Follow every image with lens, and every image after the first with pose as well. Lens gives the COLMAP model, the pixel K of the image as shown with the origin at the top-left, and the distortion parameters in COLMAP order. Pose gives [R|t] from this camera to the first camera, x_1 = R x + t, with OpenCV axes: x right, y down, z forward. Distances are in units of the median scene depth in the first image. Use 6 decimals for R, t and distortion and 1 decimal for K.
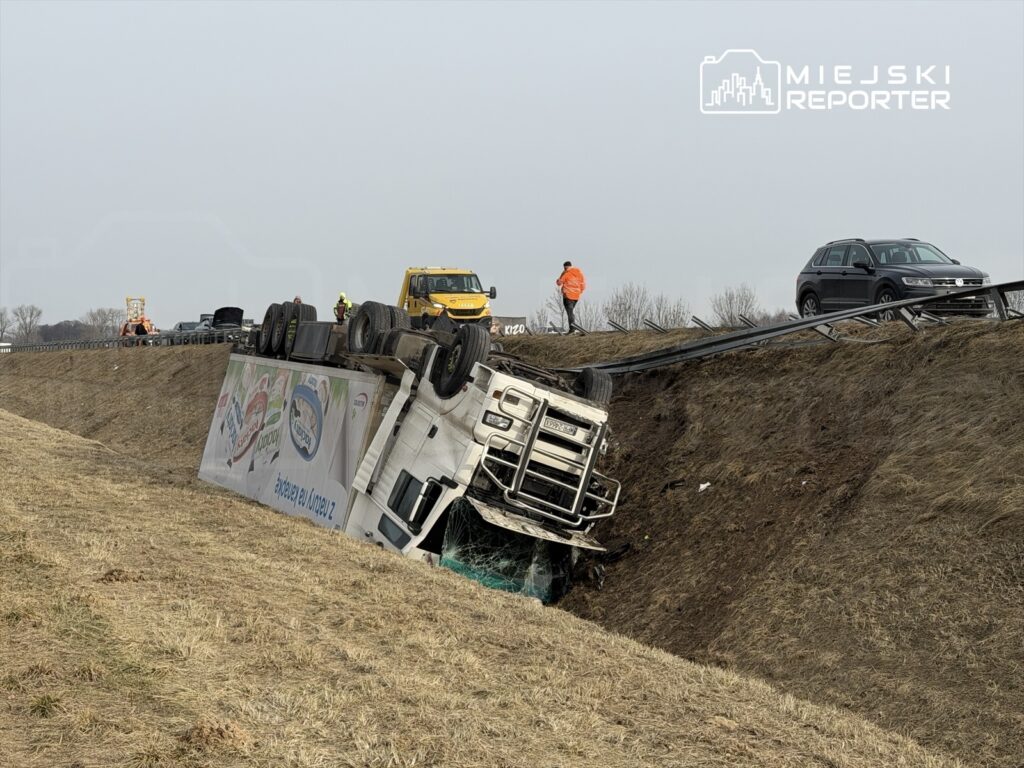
lens RADIAL K [[1962.5, 0, 512.0], [0, 1962.5, 384.0], [0, 0, 1]] dist [0.166481, -0.166471]
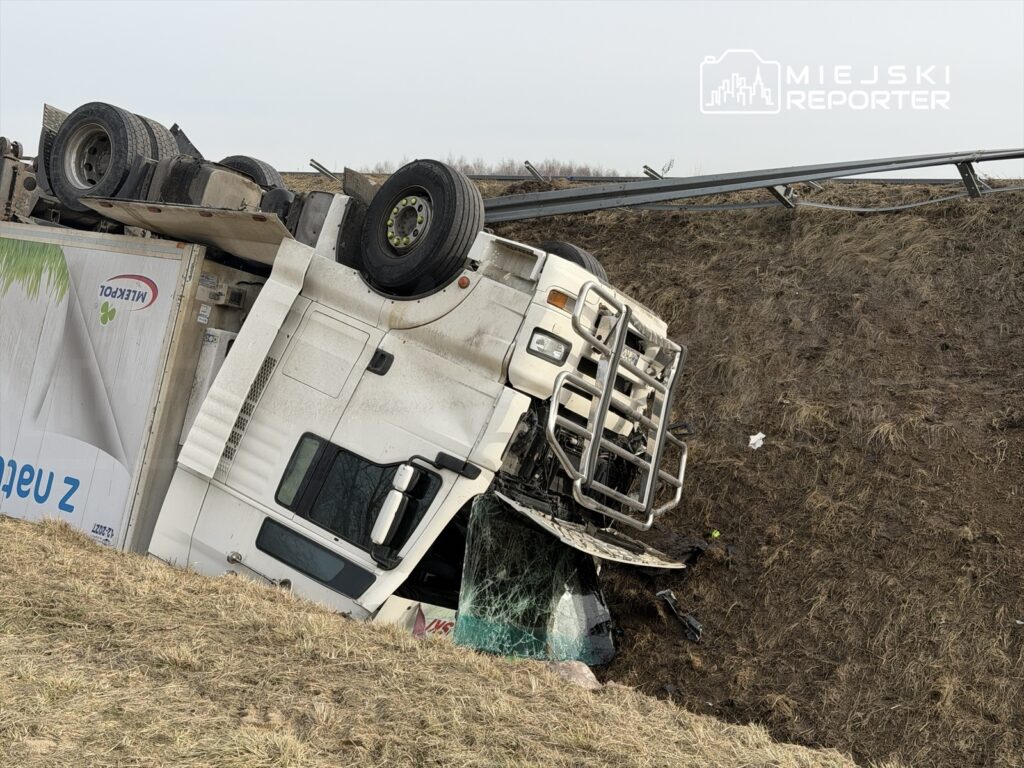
lens RADIAL K [[1485.1, 0, 512.0], [0, 1485.1, 384.0], [0, 0, 1]] dist [0.144038, -0.004979]
pose [[0.860868, -0.025867, 0.508170, -0.214806], [-0.029241, 0.994541, 0.100161, -0.010872], [-0.507987, -0.101085, 0.855413, 0.651009]]
